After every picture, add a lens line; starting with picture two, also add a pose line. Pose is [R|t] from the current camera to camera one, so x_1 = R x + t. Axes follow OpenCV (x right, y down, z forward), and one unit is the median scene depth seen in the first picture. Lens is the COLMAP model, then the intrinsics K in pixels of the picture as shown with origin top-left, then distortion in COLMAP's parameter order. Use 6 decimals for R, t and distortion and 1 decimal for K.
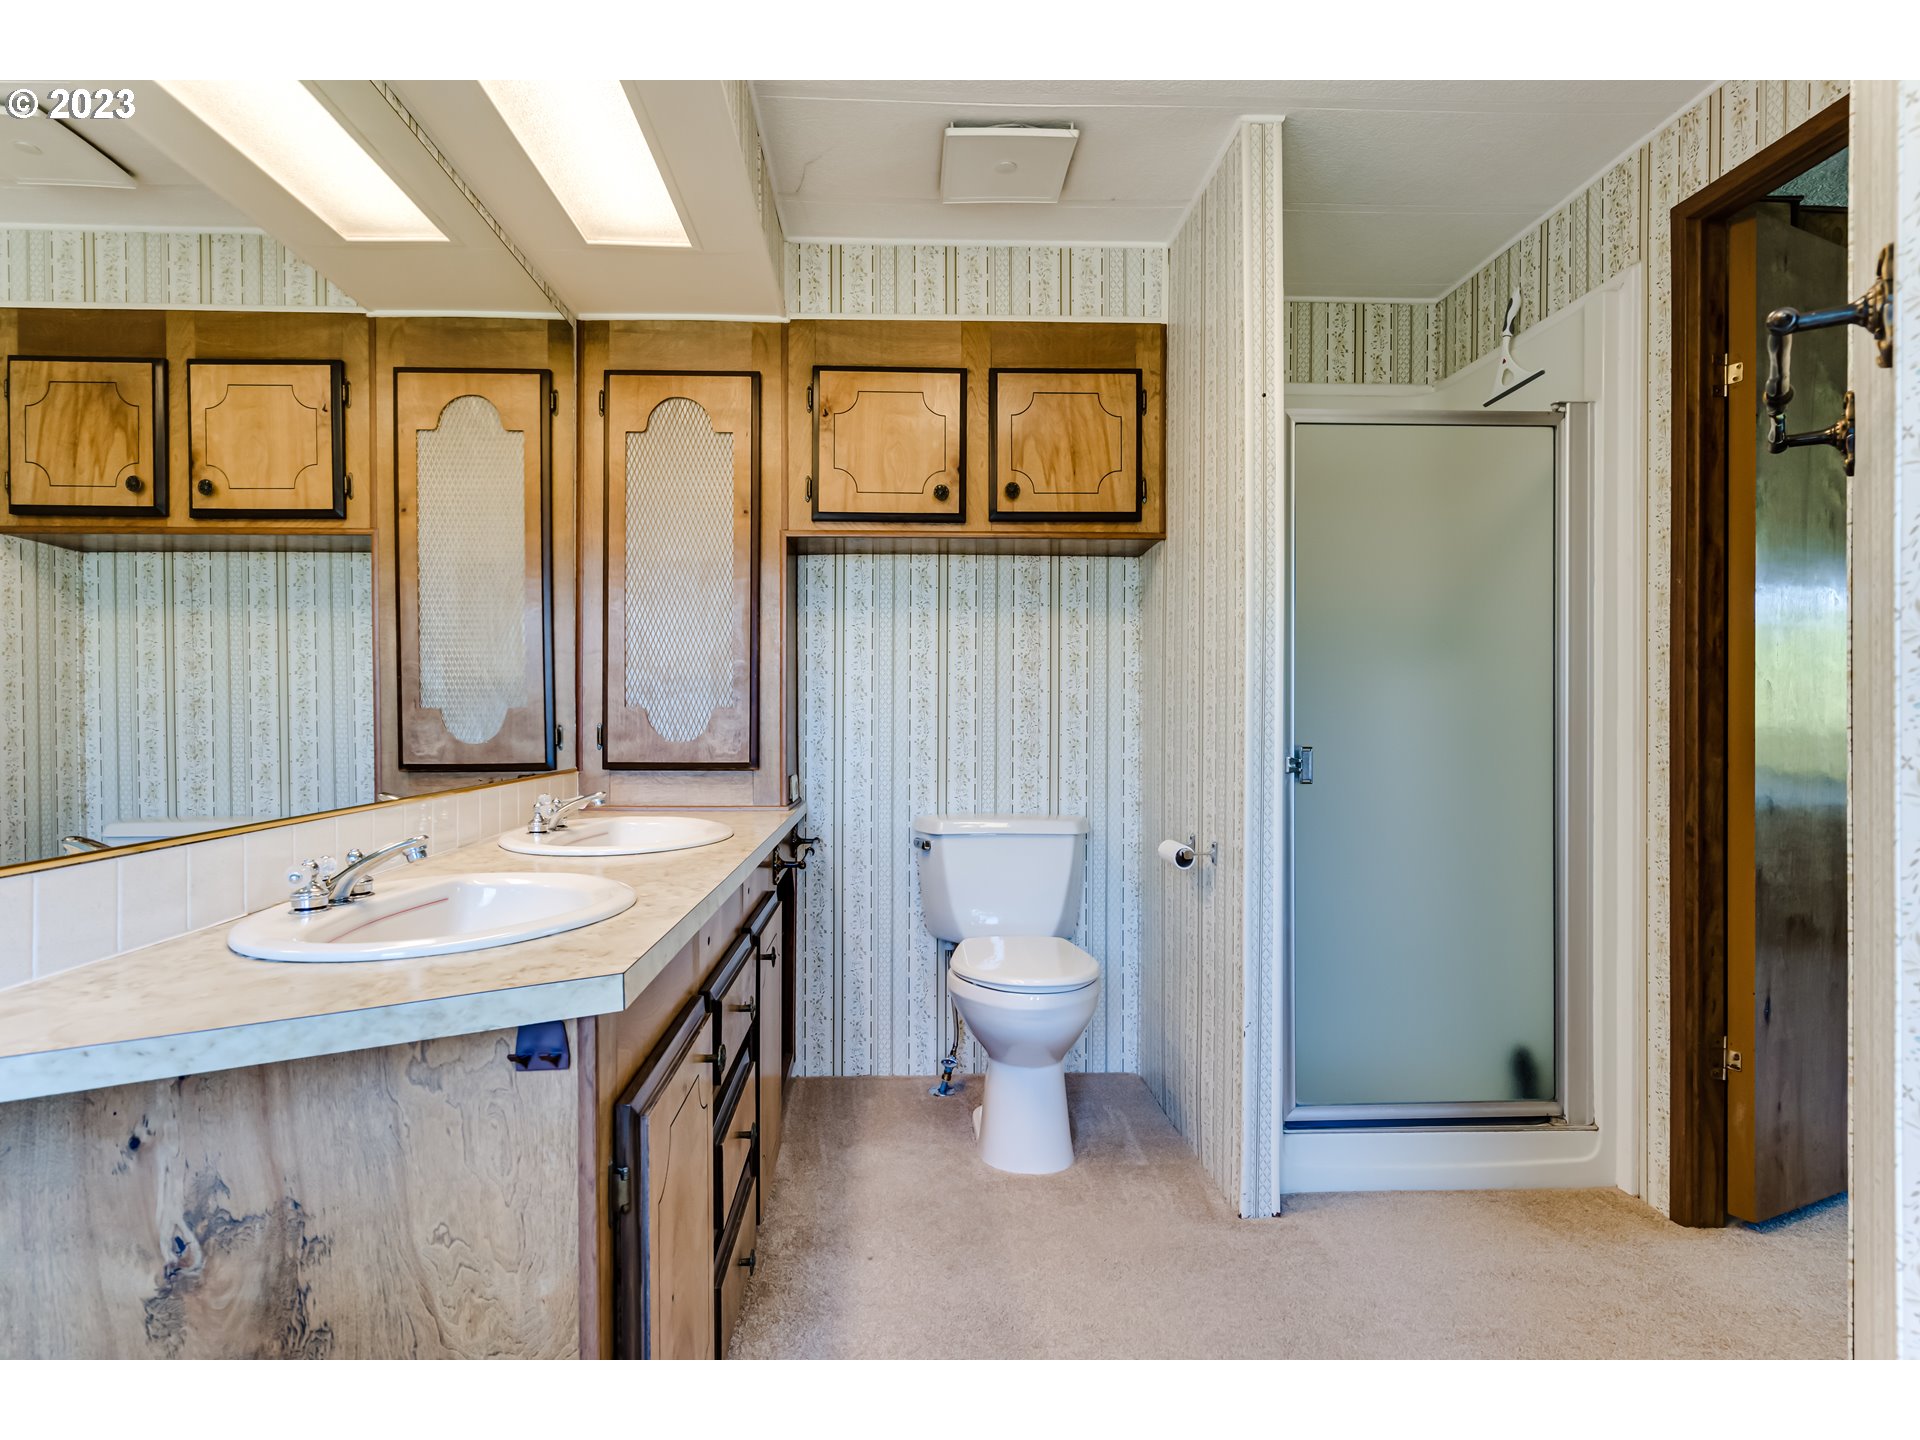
lens RADIAL K [[954.2, 0, 948.3], [0, 954.2, 729.5], [0, 0, 1]] dist [-0.000921, 0.000978]
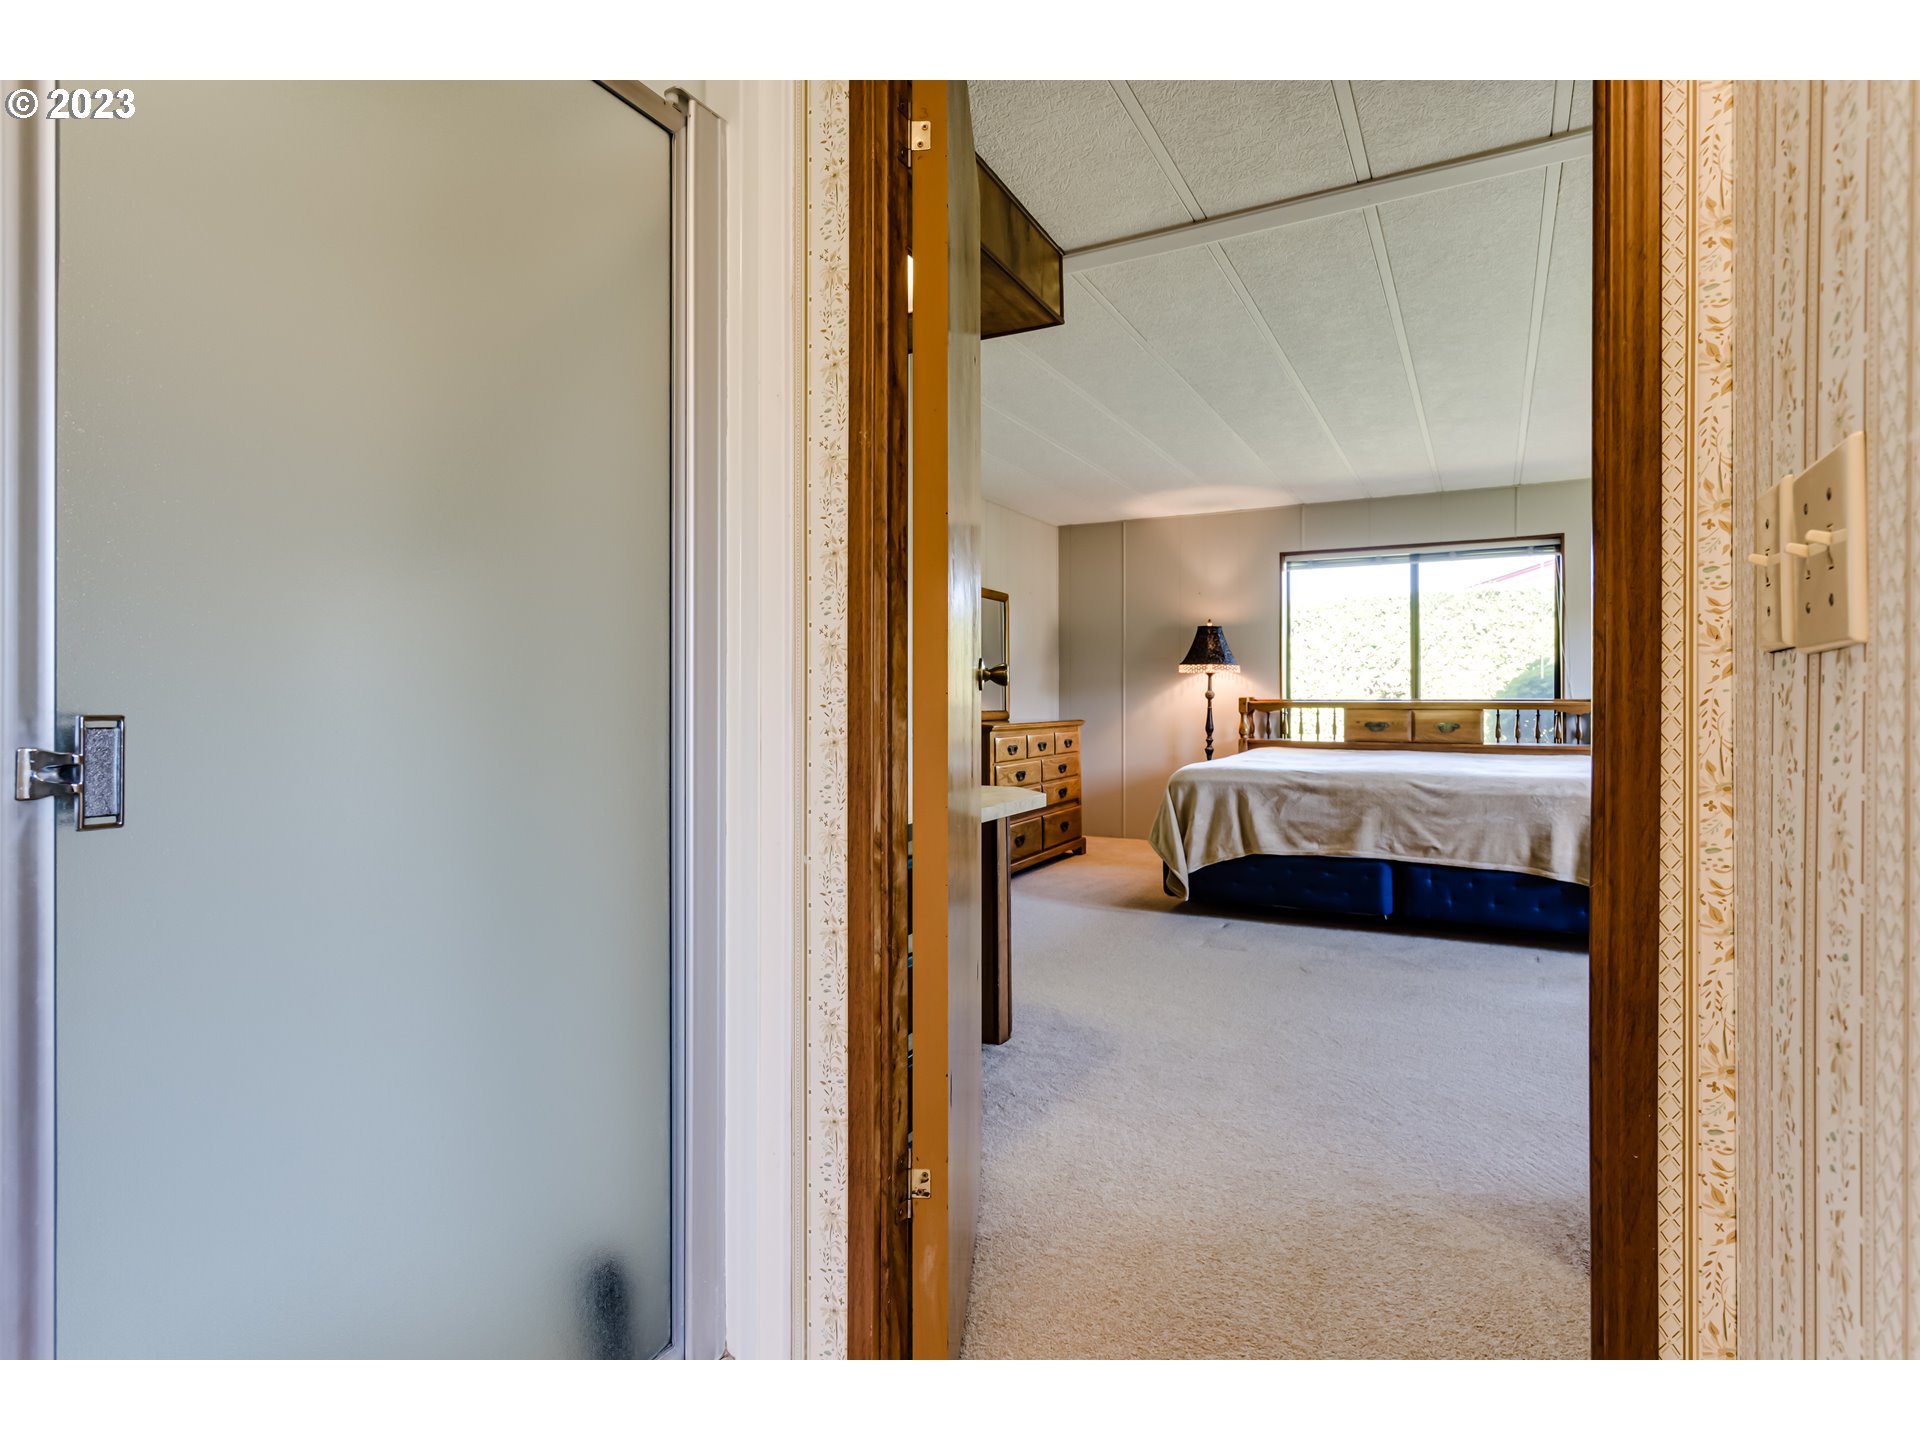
lens RADIAL K [[954.2, 0, 959.9], [0, 954.2, 691.4], [0, 0, 1]] dist [-0.000921, 0.000978]
pose [[0.519783, 0.004712, 0.854286, 0.263651], [0.005270, 0.999948, -0.008722, 0.014425], [-0.854282, 0.009036, 0.519731, 0.604145]]
